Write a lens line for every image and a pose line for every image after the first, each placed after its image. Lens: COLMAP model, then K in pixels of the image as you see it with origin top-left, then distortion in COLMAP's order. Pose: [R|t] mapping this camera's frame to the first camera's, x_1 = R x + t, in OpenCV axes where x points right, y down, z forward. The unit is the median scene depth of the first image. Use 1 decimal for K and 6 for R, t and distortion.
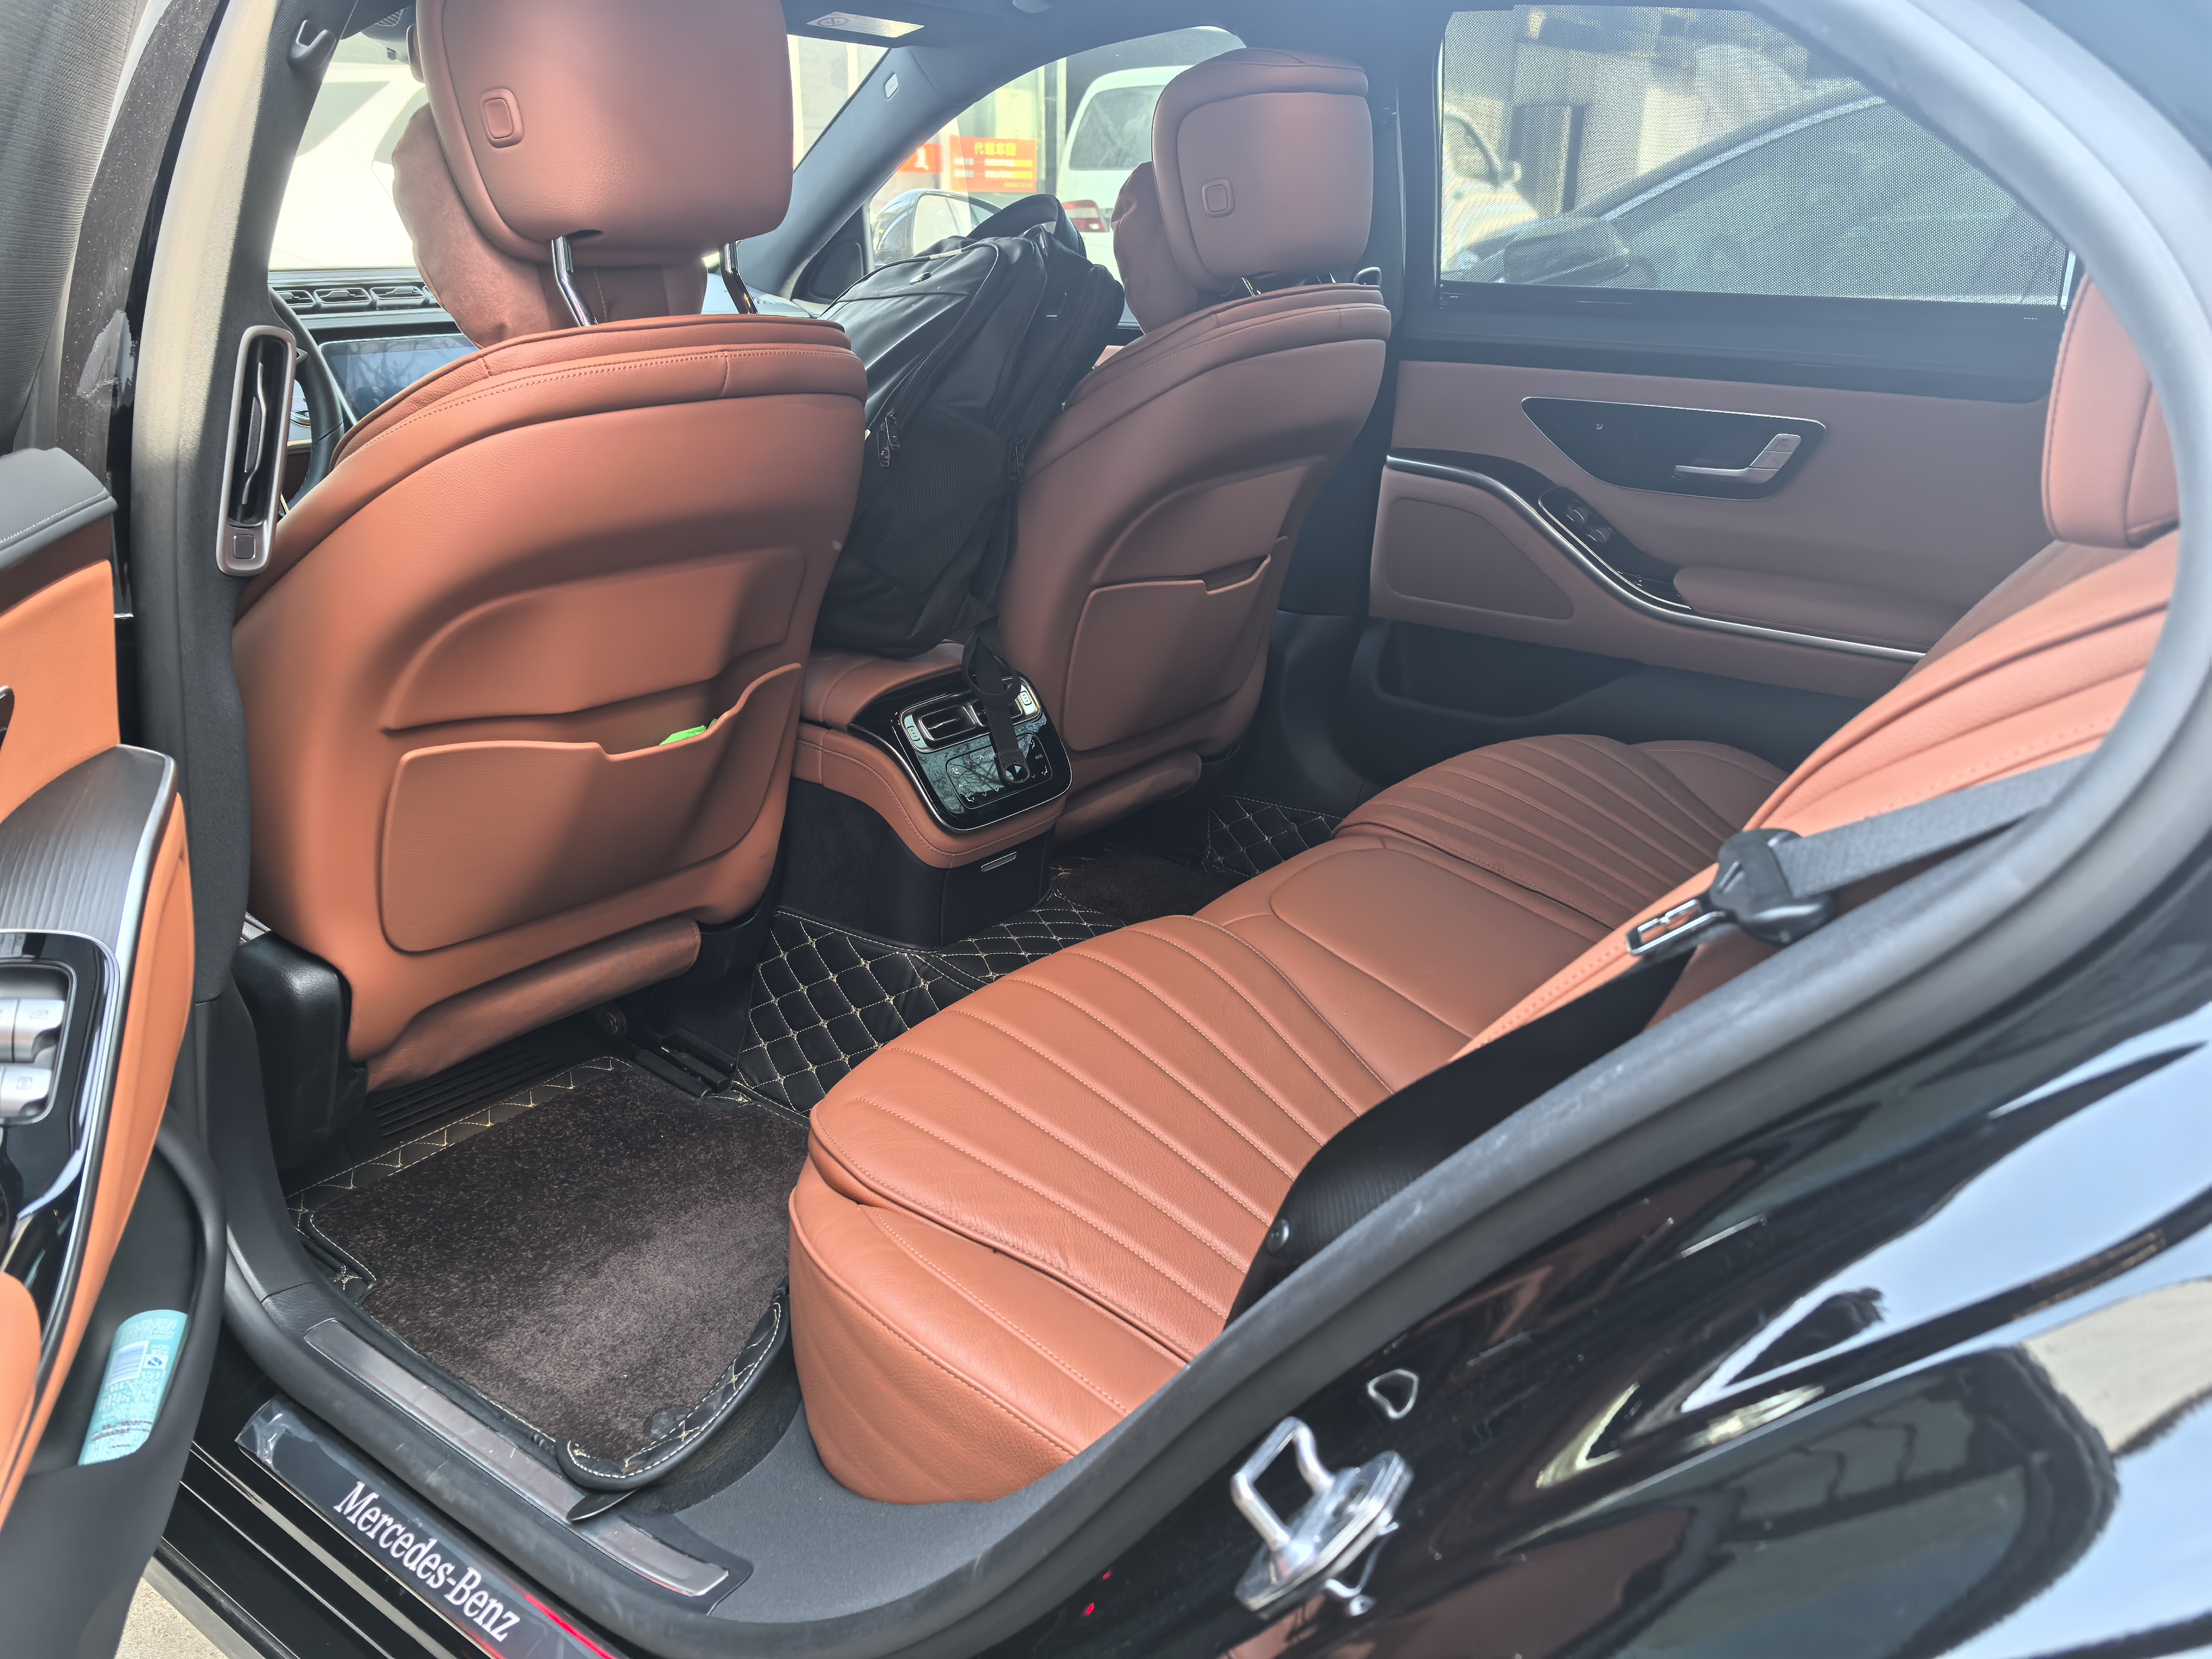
lens RADIAL K [[1702.8, 0, 1106.0], [0, 1702.8, 829.5], [0, 0, 1]] dist [-0.012135, -0.007004]
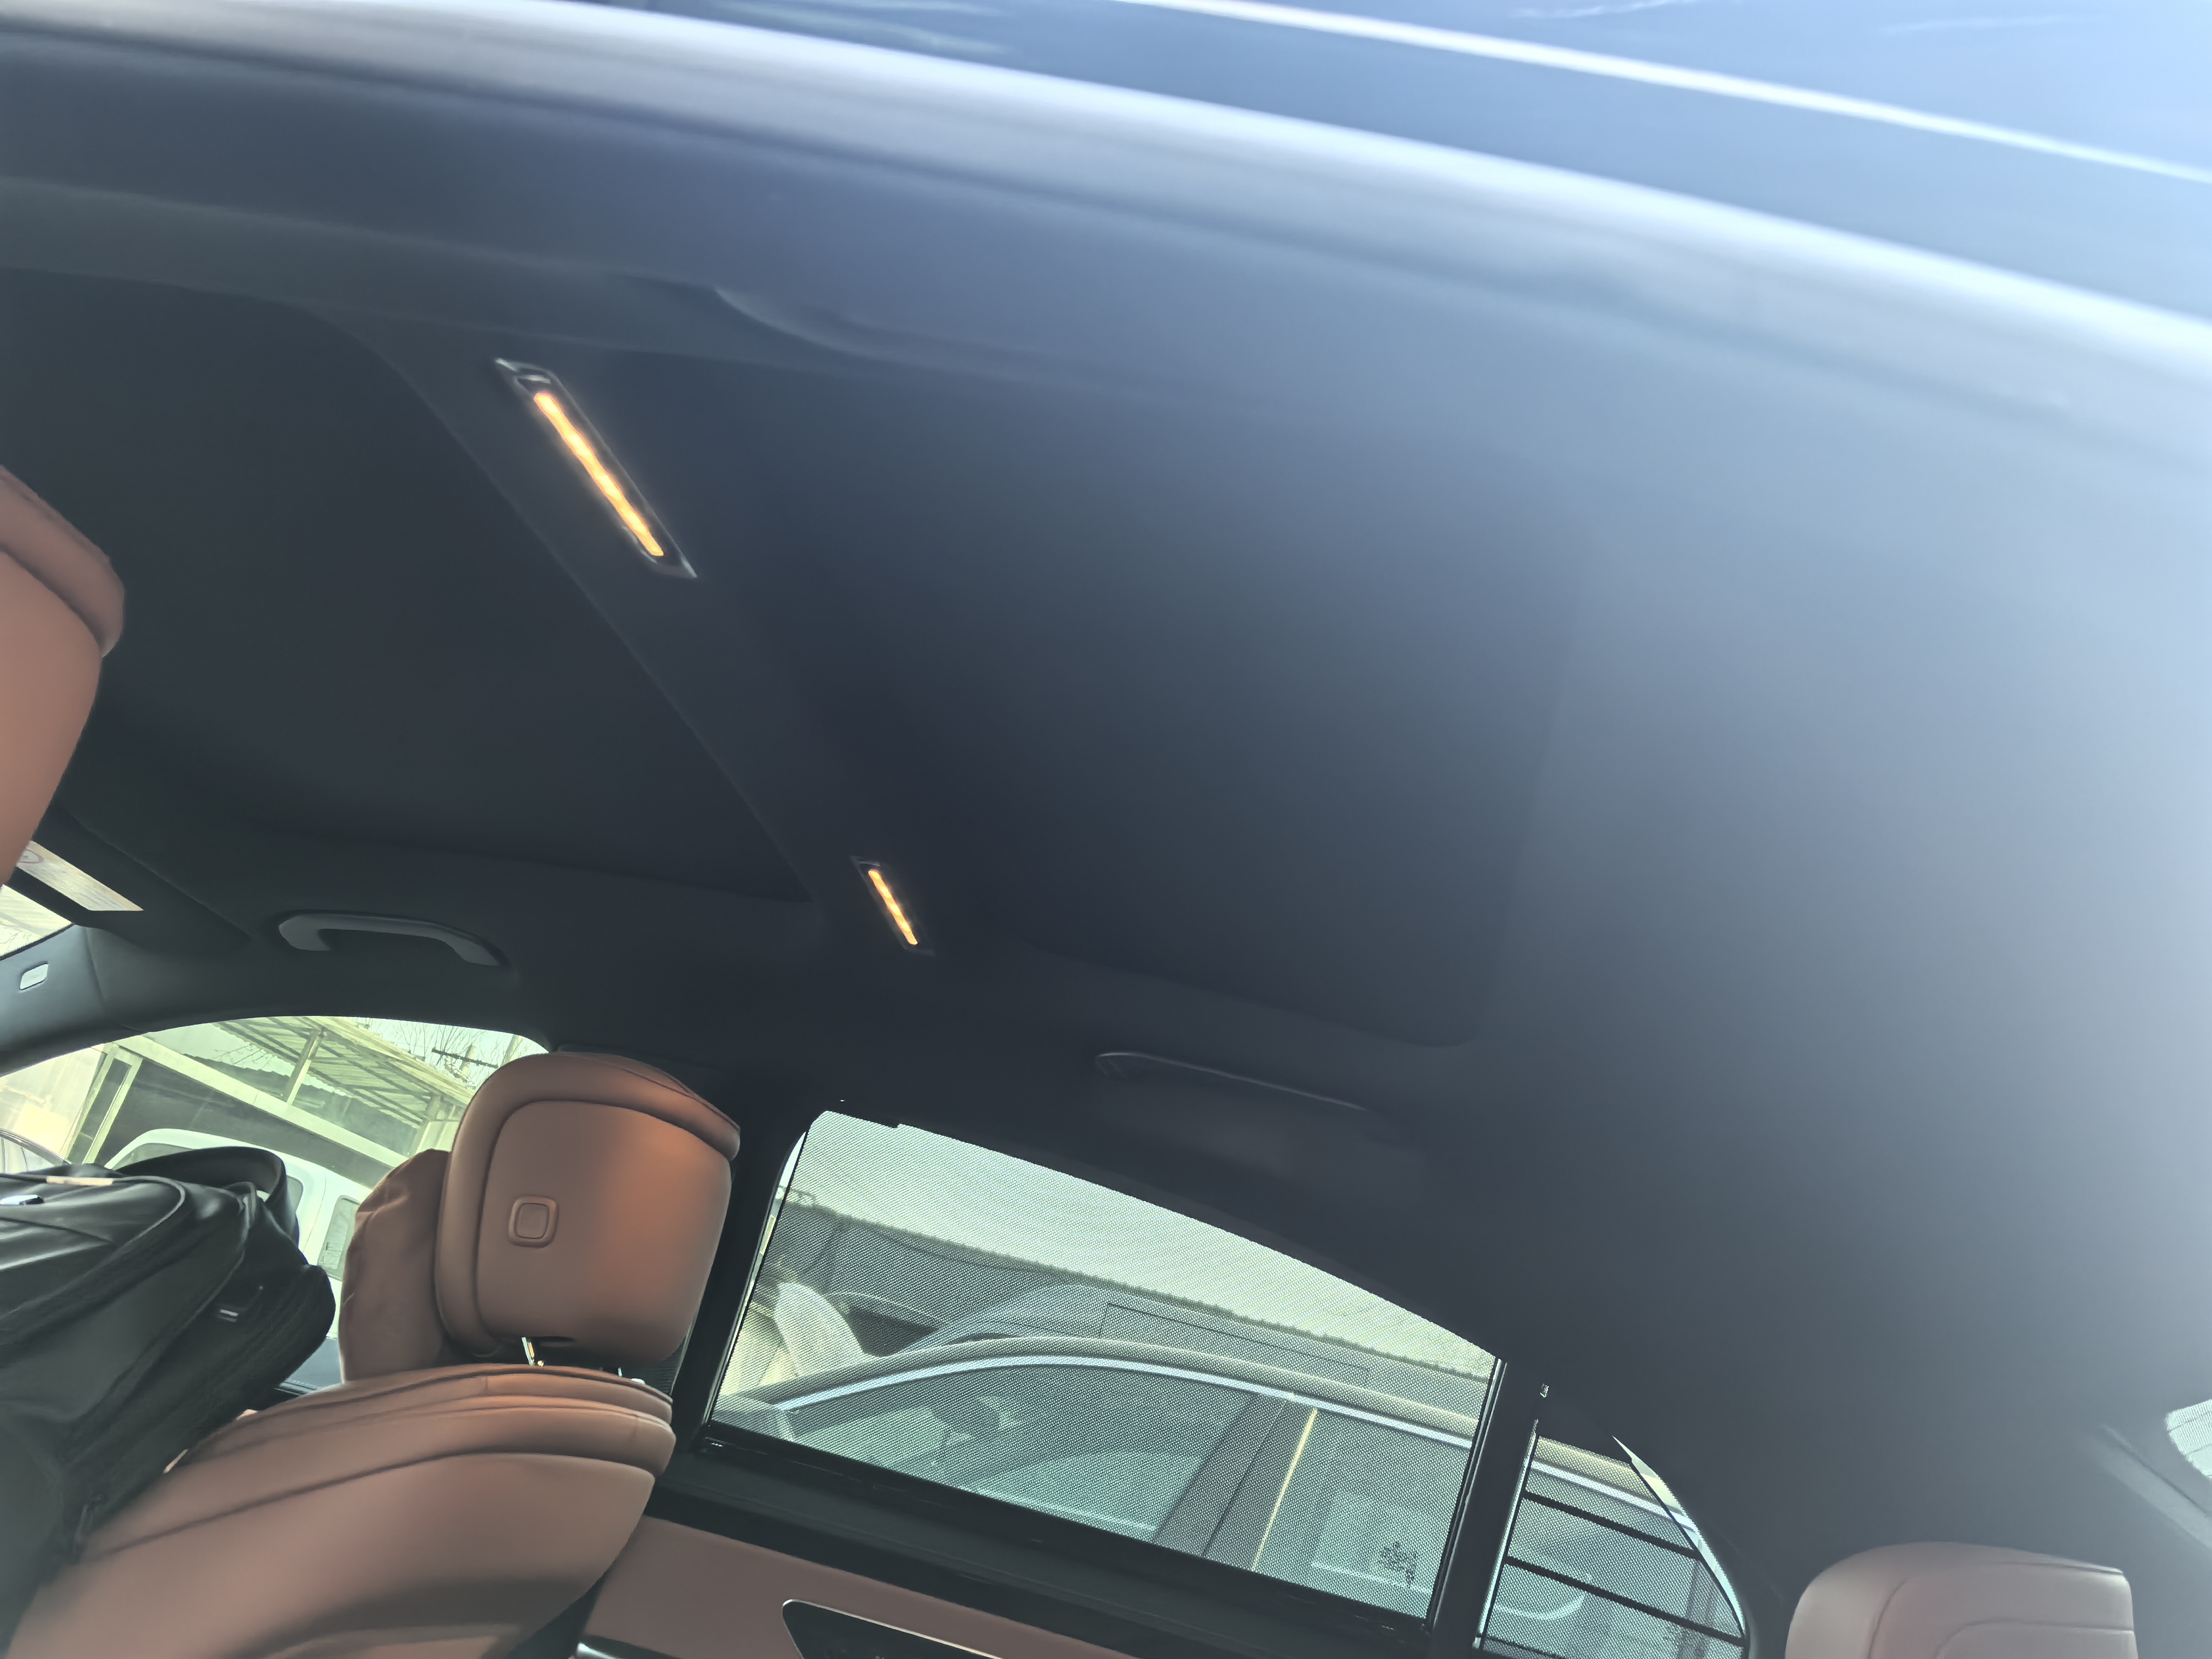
lens RADIAL K [[1702.8, 0, 1106.0], [0, 1702.8, 829.5], [0, 0, 1]] dist [-0.012135, -0.007004]
pose [[0.824096, 0.393932, 0.407042, -0.088268], [-0.048398, 0.764923, -0.642301, -0.043770], [-0.564378, 0.509618, 0.649436, 0.291006]]
